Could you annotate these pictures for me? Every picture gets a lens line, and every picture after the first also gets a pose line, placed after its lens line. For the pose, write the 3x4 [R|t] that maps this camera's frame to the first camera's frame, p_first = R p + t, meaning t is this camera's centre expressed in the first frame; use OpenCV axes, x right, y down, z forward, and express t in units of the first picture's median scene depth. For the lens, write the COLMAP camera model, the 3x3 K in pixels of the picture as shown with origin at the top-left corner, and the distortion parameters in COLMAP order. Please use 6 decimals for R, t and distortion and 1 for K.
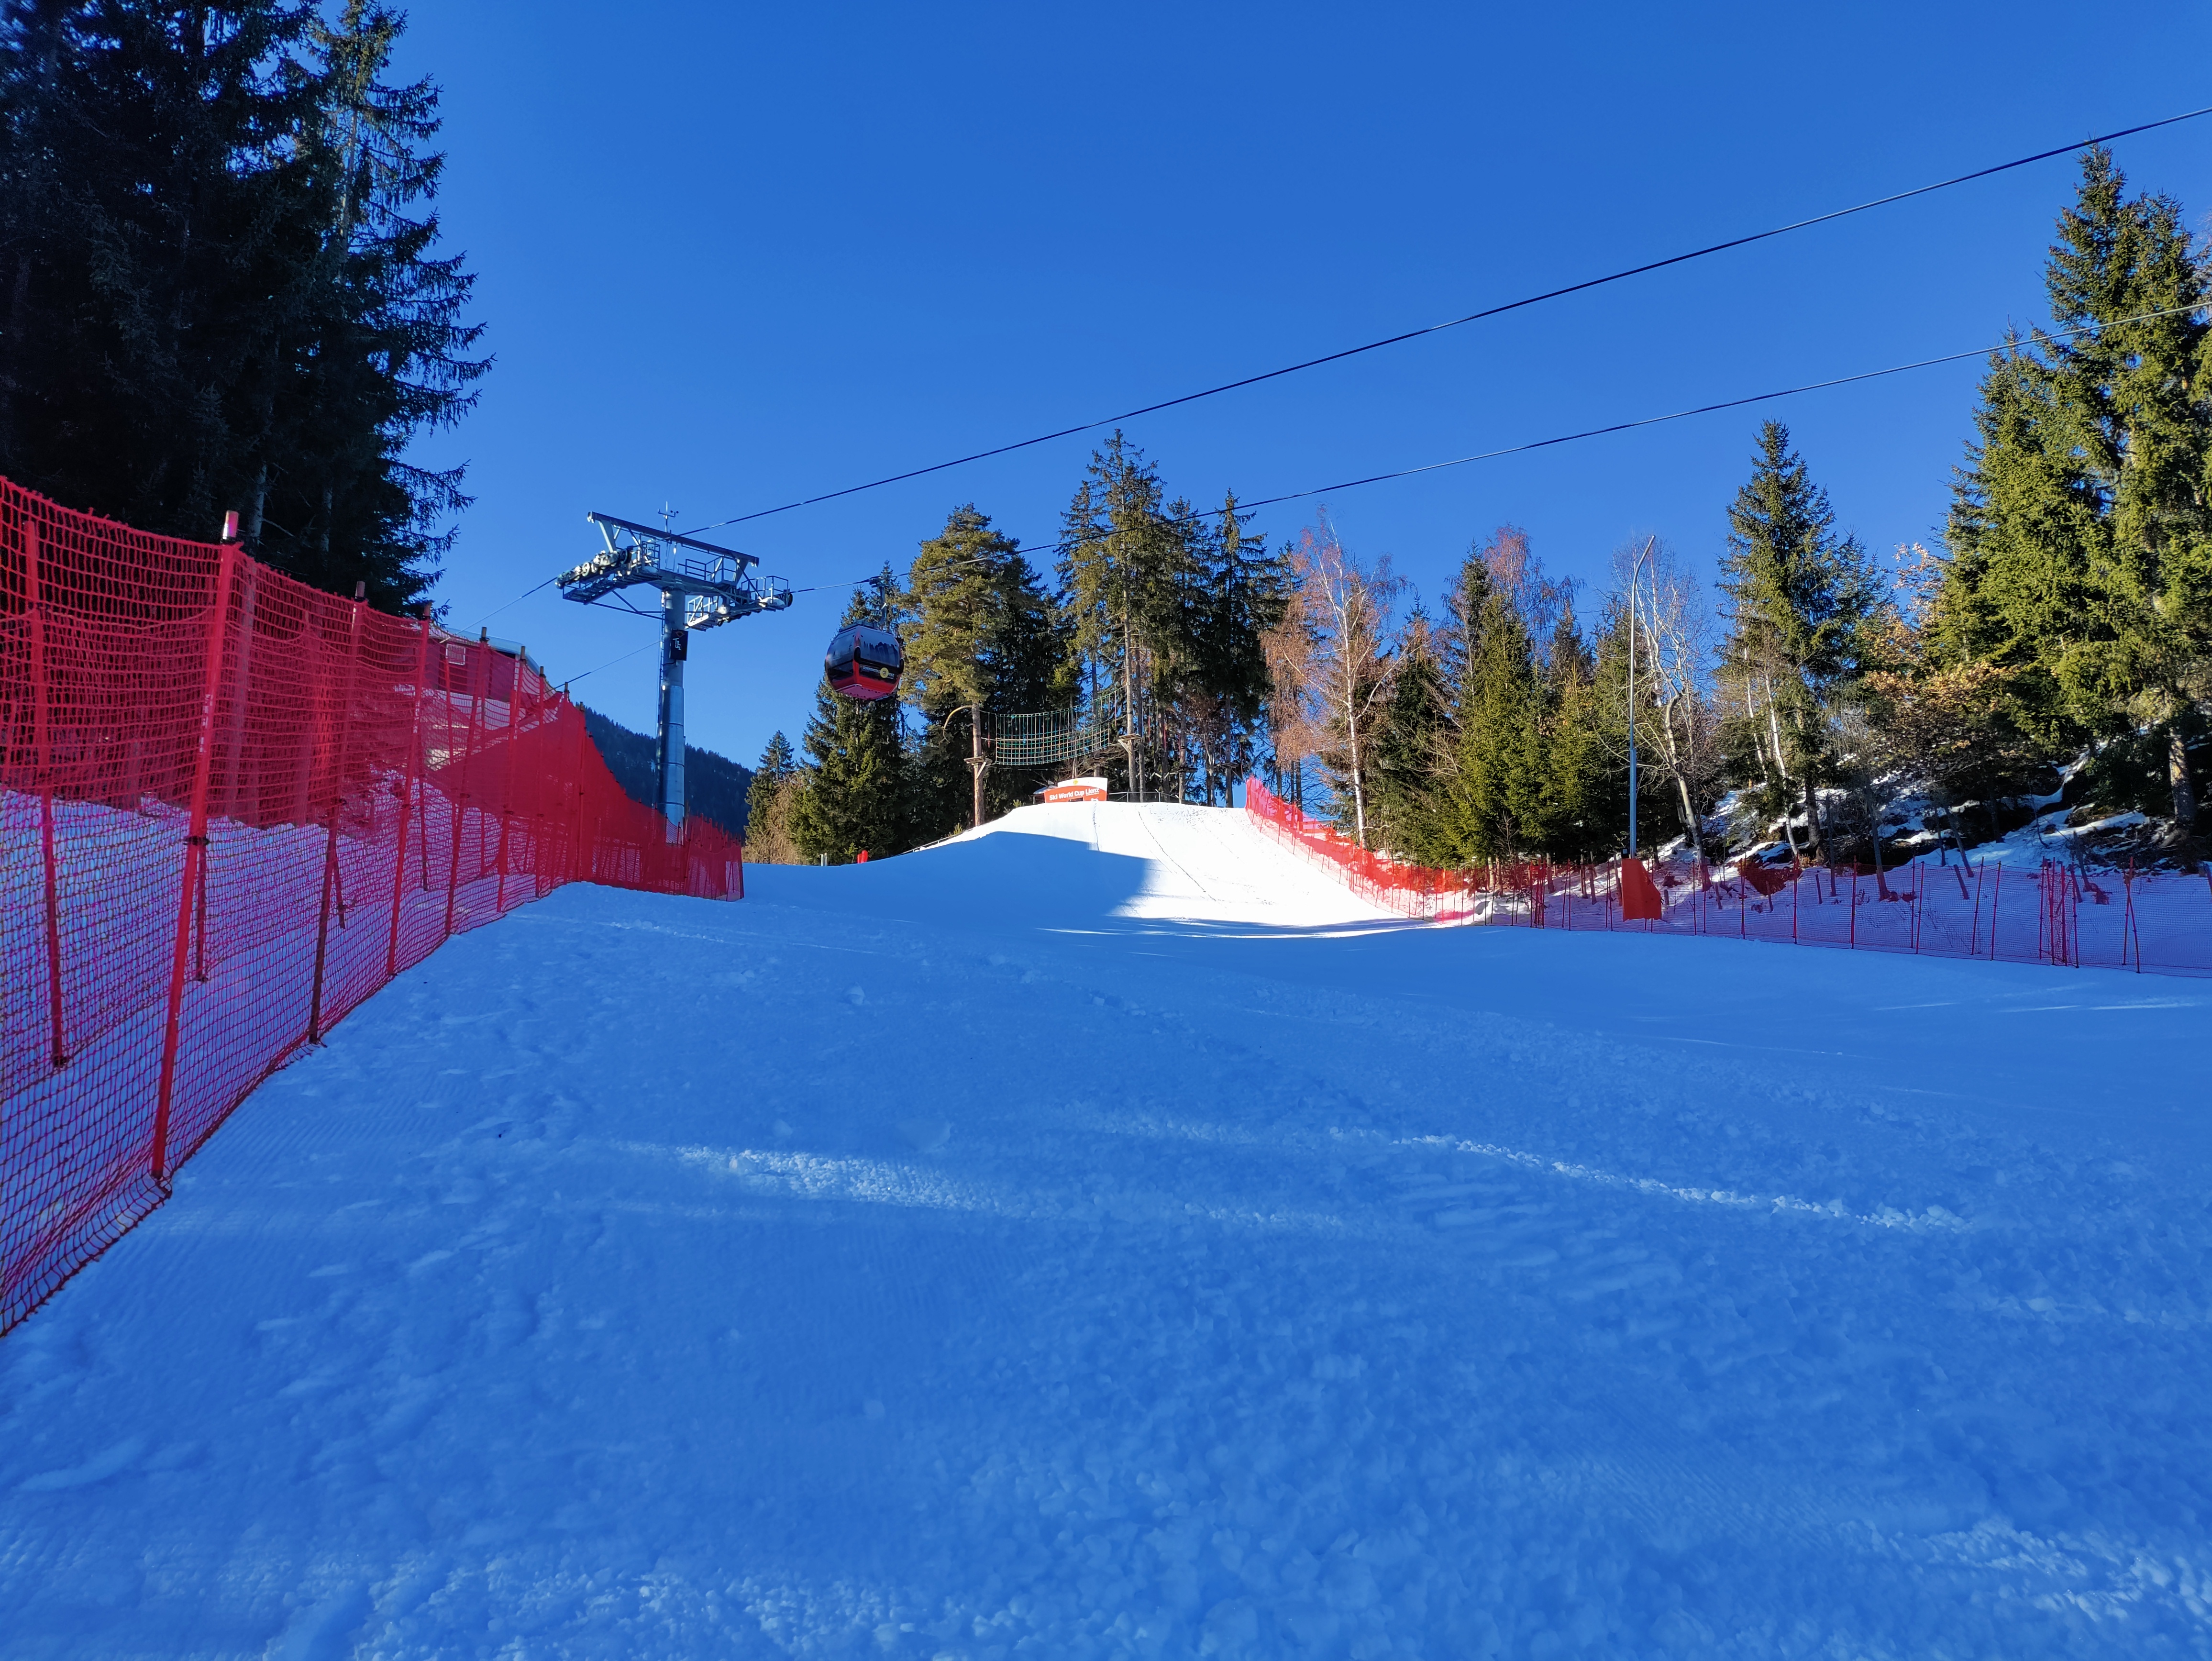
lens RADIAL K [[1697.7, 0, 1104.6], [0, 1697.7, 835.6], [0, 0, 1]] dist [0.015316, -0.000889]
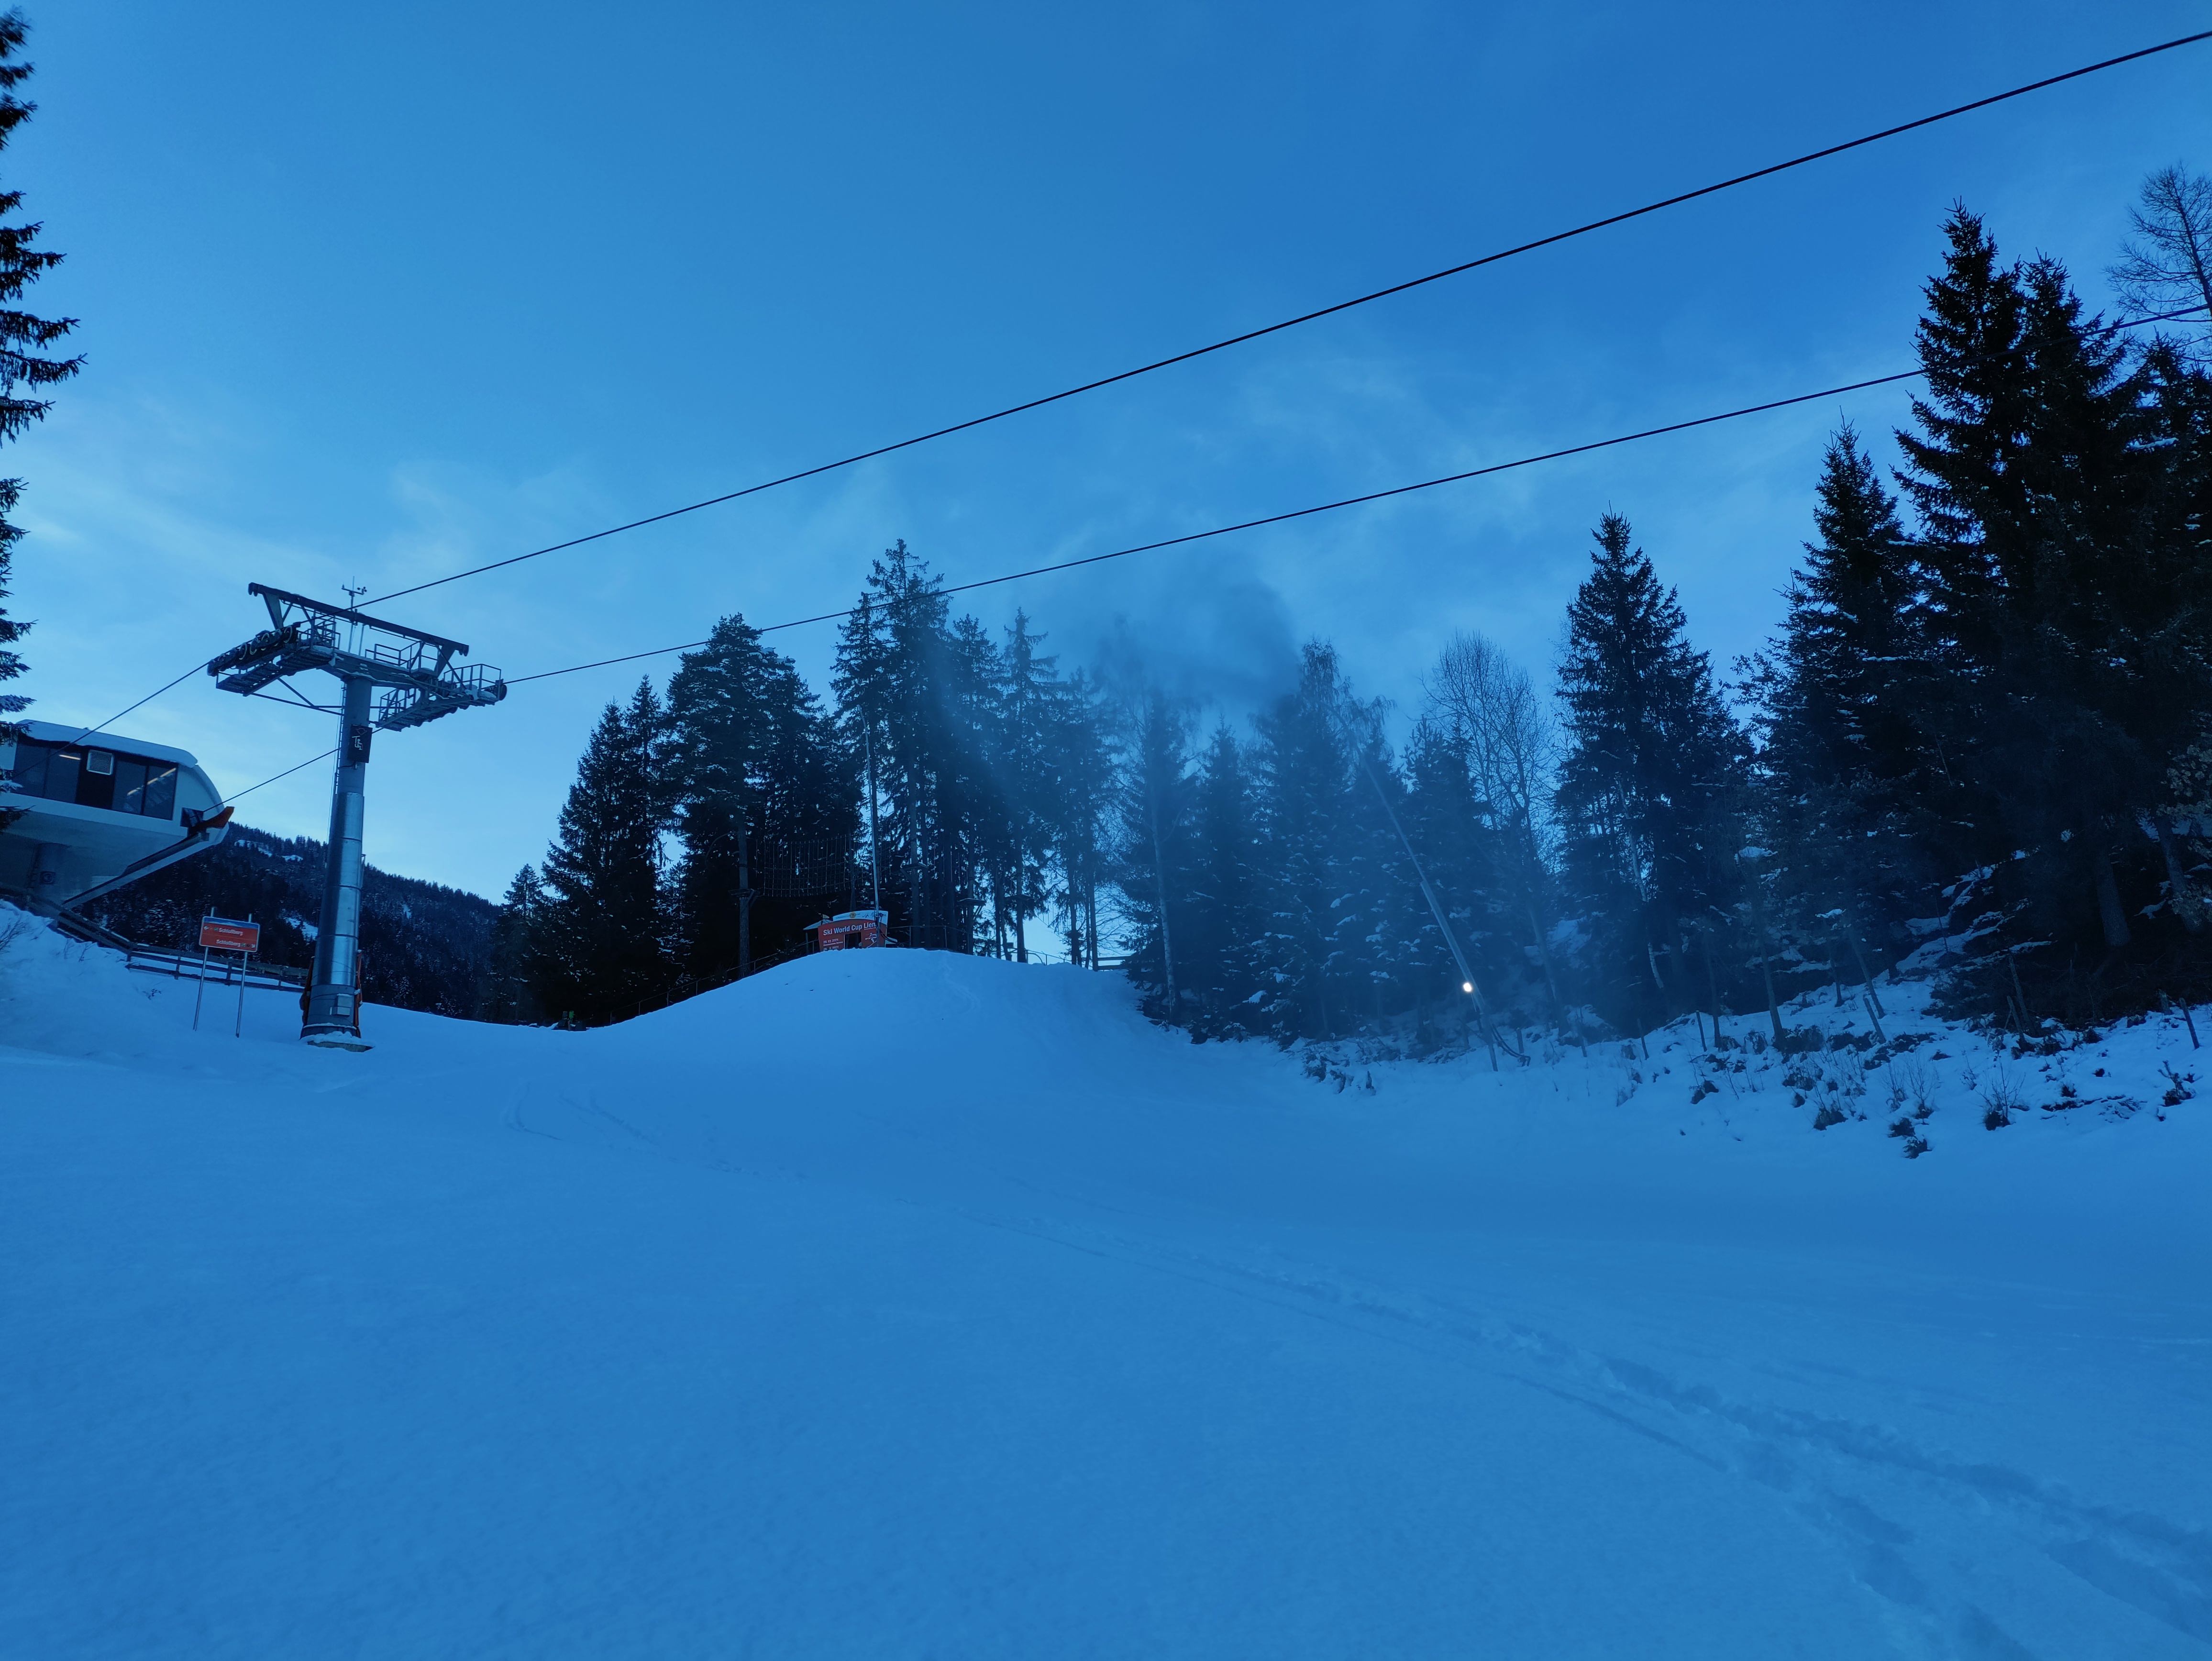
lens RADIAL K [[1697.7, 0, 1101.0], [0, 1697.7, 827.1], [0, 0, 1]] dist [0.015316, -0.000889]
pose [[0.992488, 0.004749, 0.122254, 0.005306], [0.006162, 0.996038, -0.088717, 0.002887], [-0.122190, 0.088804, 0.988526, 0.109562]]
